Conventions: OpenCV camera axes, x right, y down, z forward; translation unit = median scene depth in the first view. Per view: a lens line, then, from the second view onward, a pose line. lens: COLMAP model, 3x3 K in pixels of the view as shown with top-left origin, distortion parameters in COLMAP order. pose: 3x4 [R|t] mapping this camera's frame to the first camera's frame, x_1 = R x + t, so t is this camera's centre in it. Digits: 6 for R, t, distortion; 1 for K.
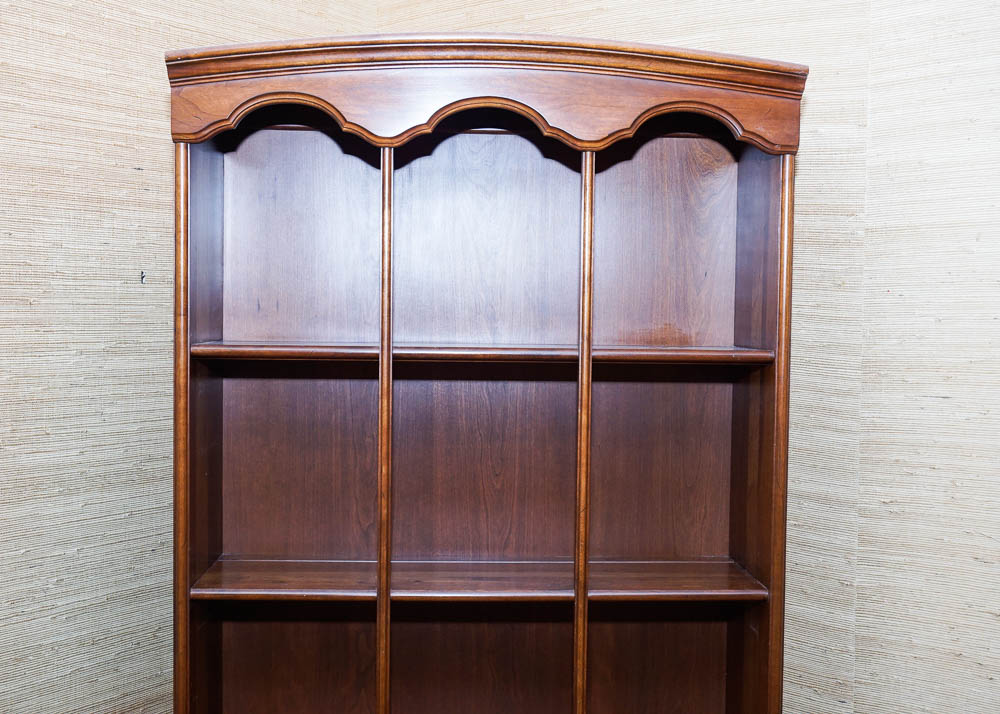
lens RADIAL K [[1083.7, 0, 501.2], [0, 1083.7, 356.2], [0, 0, 1]] dist [-0.016563, 0.000000]
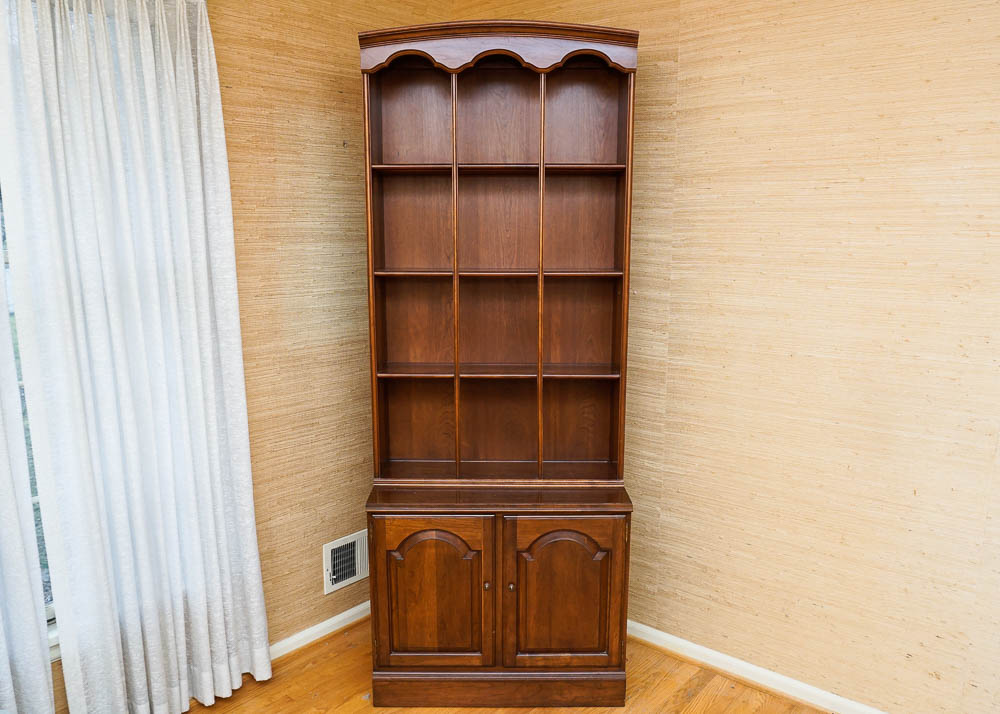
lens RADIAL K [[725.6, 0, 497.7], [0, 725.6, 358.2], [0, 0, 1]] dist [-0.036616, 0.014255]
pose [[0.997853, 0.000476, -0.065491, 0.074252], [0.008722, 0.990100, 0.140091, 0.162168], [0.064909, -0.140362, 0.987970, -0.500725]]
